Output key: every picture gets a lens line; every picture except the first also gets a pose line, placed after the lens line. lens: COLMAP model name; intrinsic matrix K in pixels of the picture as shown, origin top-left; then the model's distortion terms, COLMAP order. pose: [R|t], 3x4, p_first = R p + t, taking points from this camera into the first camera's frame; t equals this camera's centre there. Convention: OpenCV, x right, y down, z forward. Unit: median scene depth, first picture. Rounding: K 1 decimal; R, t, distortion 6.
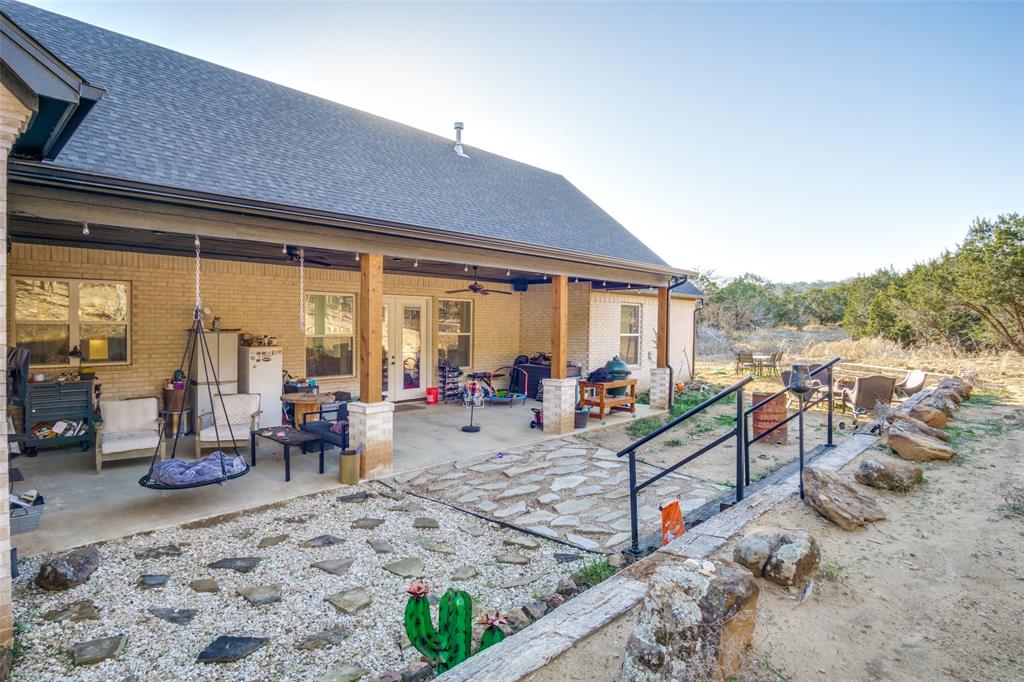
lens RADIAL K [[554.3, 0, 499.9], [0, 554.3, 338.0], [0, 0, 1]] dist [-0.027865, 0.000546]
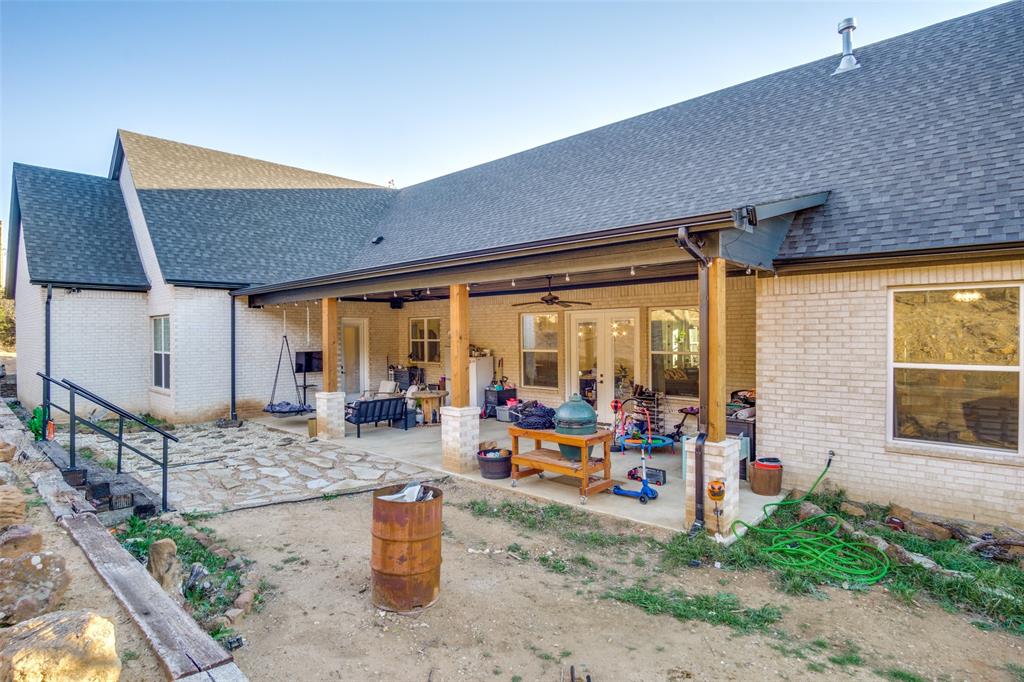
lens RADIAL K [[554.3, 0, 499.9], [0, 554.3, 338.0], [0, 0, 1]] dist [-0.027865, 0.000546]
pose [[-0.034591, -0.005472, -0.999387, 0.838649], [-0.022129, 0.999744, -0.004708, -0.023461], [0.999157, 0.021953, -0.034703, 0.947978]]
